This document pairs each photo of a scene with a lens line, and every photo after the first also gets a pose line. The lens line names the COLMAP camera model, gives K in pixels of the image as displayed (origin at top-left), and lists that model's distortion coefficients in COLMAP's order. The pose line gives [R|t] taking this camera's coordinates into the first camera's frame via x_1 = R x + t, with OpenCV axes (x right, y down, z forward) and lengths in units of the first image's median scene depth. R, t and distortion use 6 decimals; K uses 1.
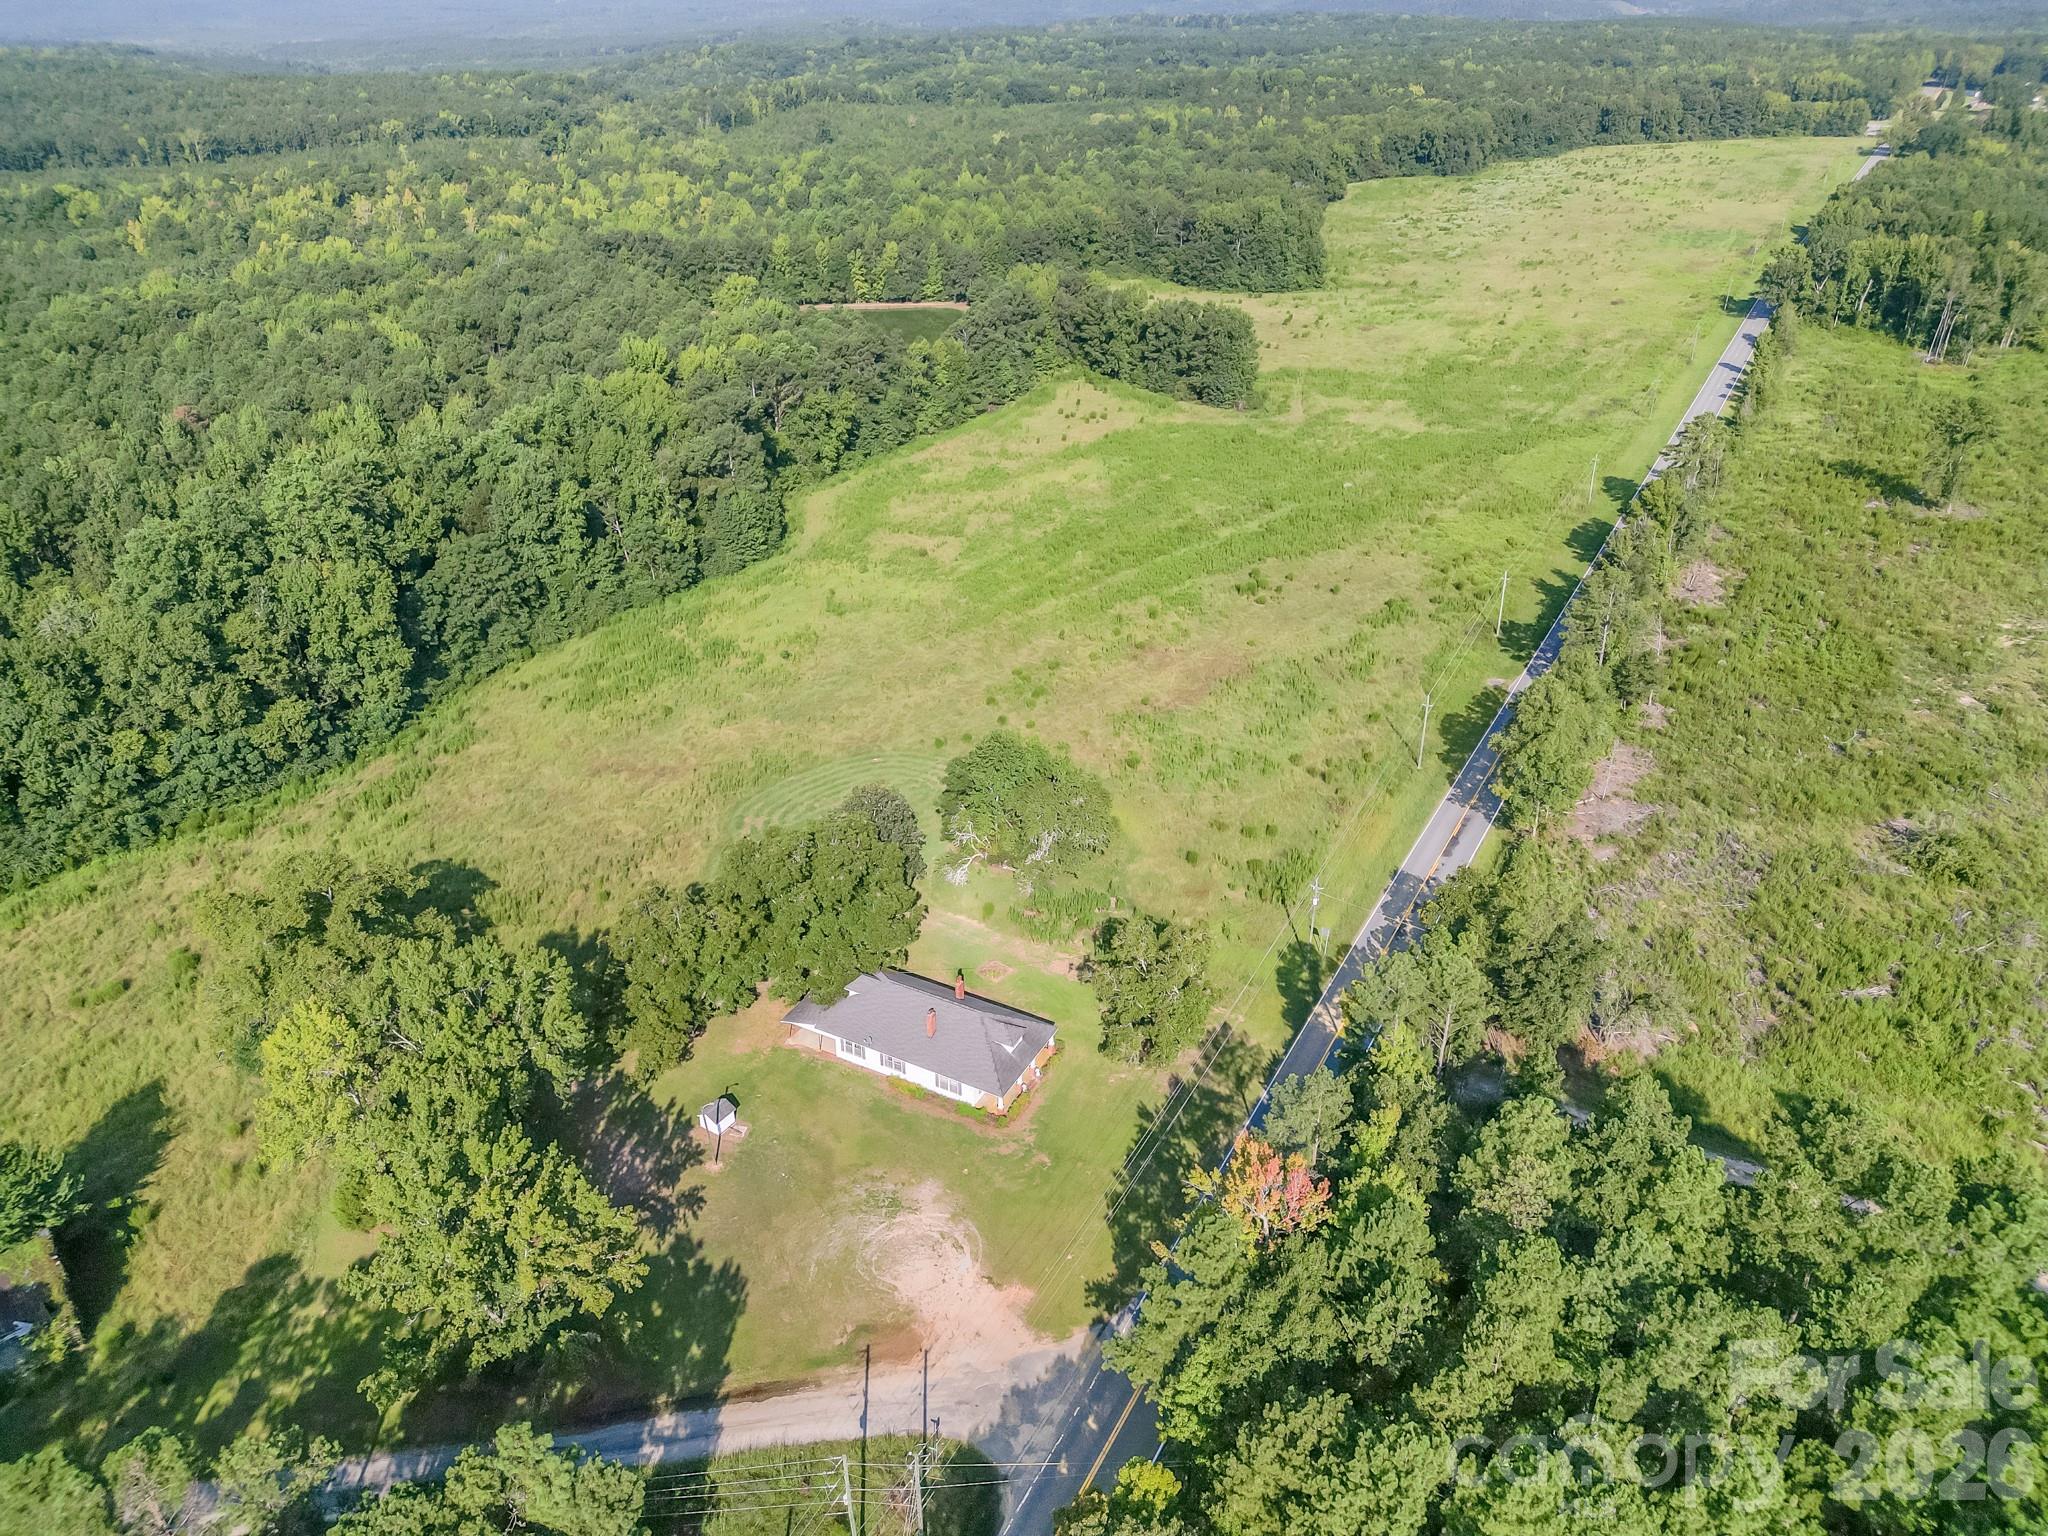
lens RADIAL K [[1434.8, 0, 1019.1], [0, 1434.8, 763.1], [0, 0, 1]] dist [0.070294, -0.063363]
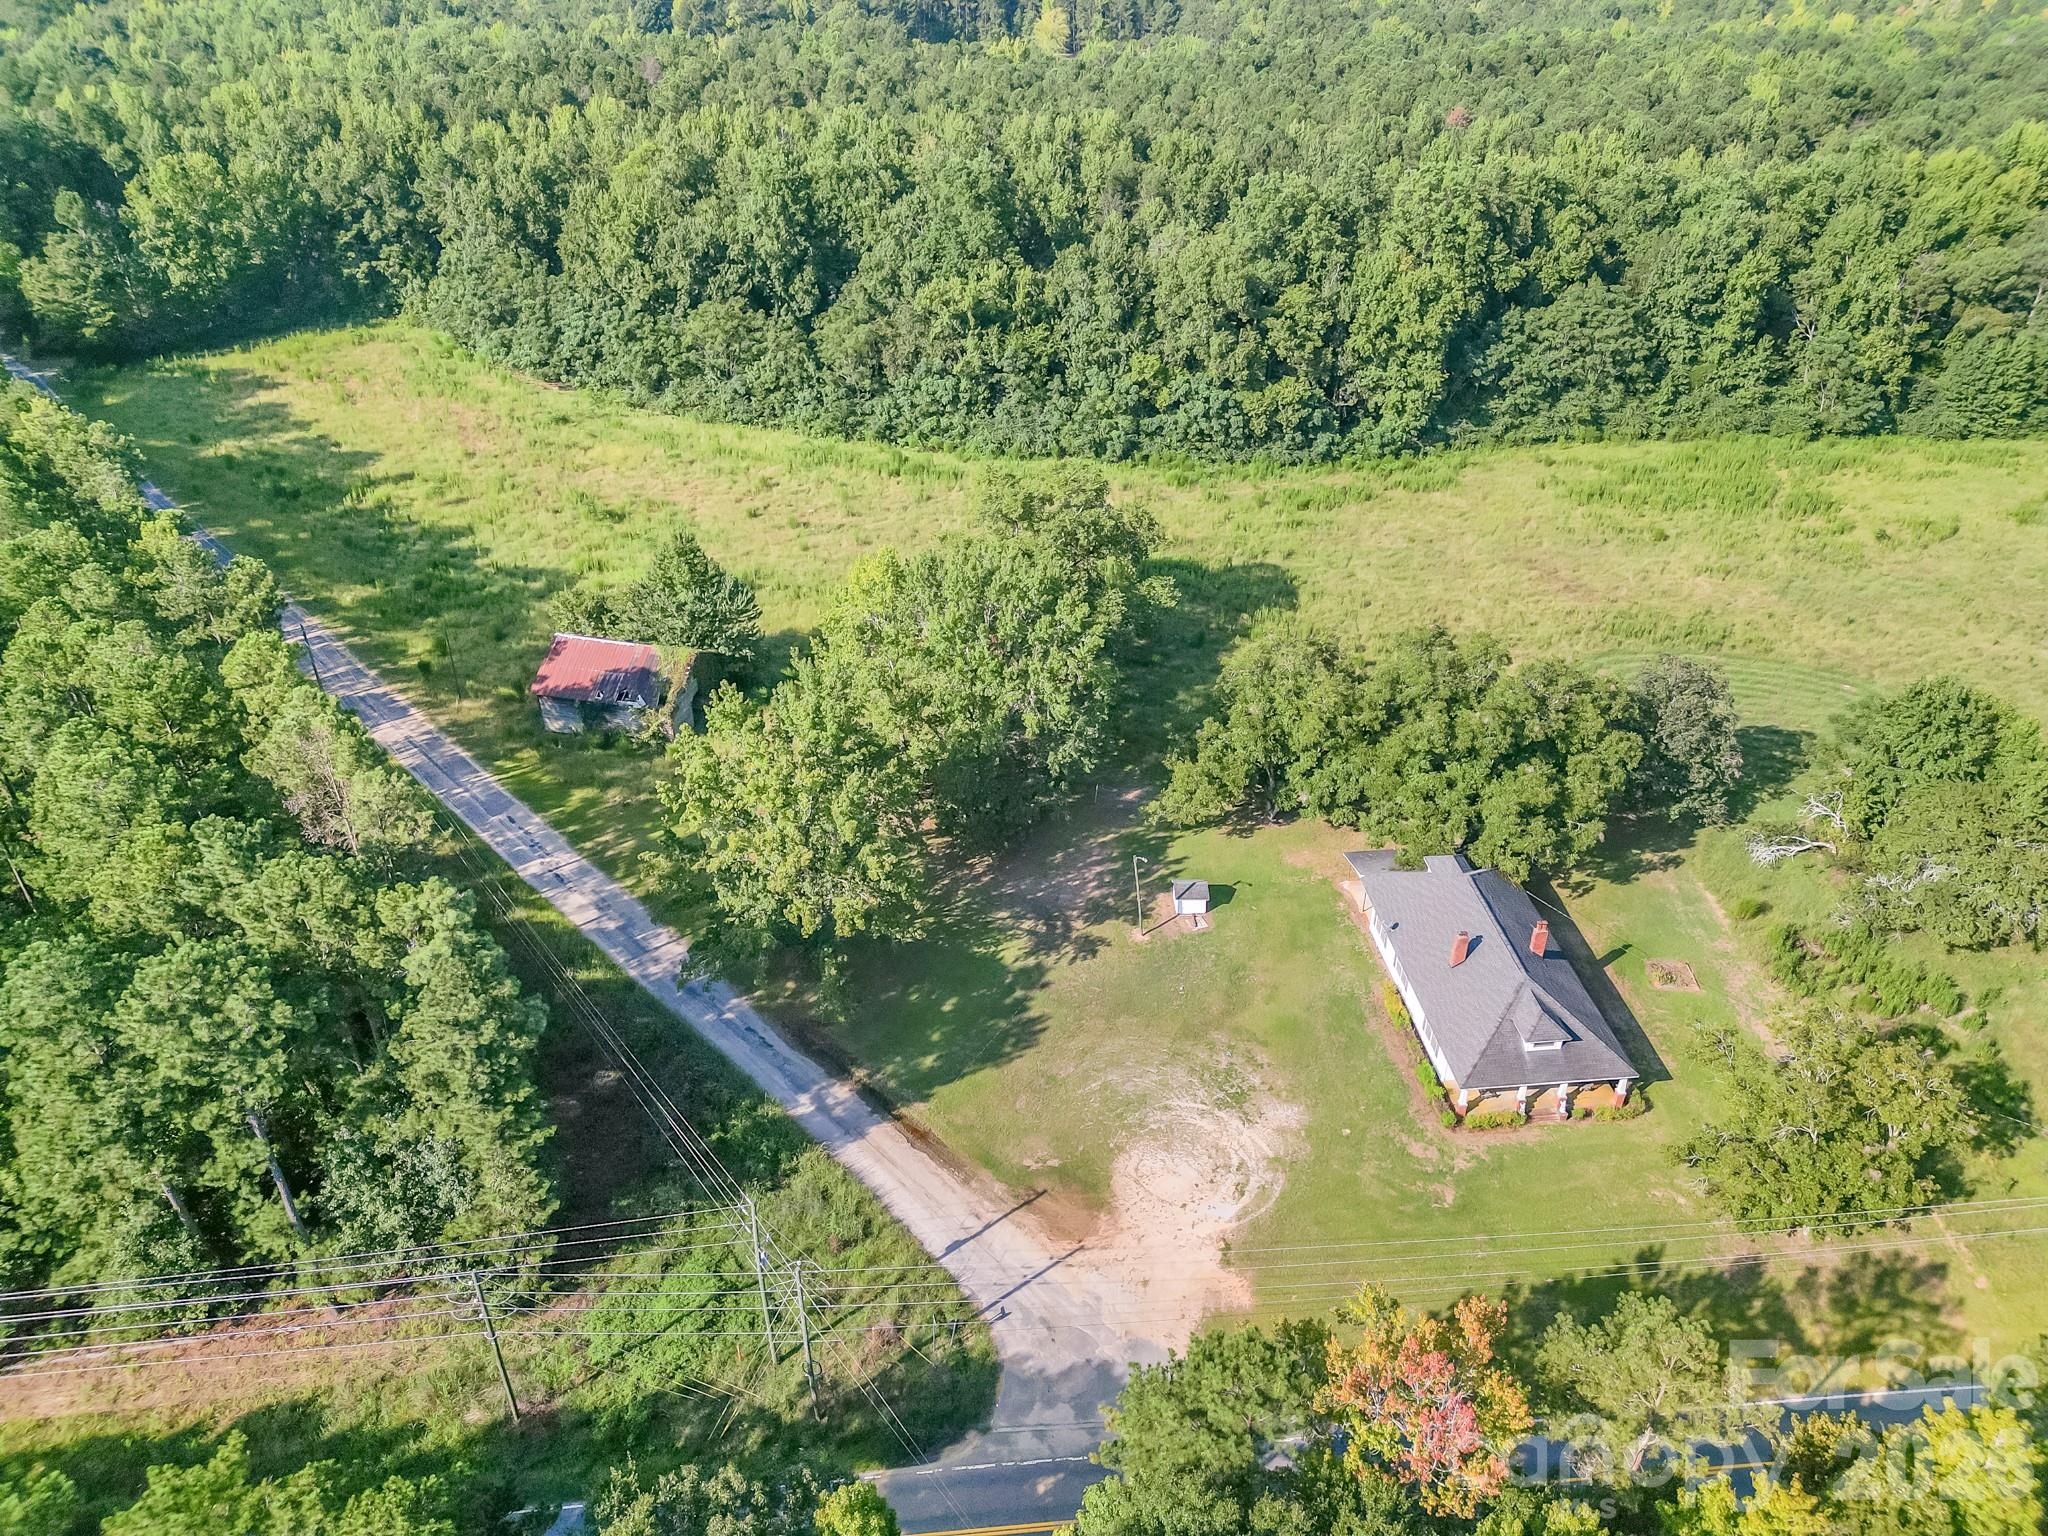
lens RADIAL K [[1430.4, 0, 1019.4], [0, 1430.4, 765.5], [0, 0, 1]] dist [0.068671, -0.060813]
pose [[0.558186, 0.455472, -0.693523, 0.124071], [-0.389232, 0.881919, 0.265926, 0.000115], [0.732753, 0.121506, 0.669559, 0.172186]]
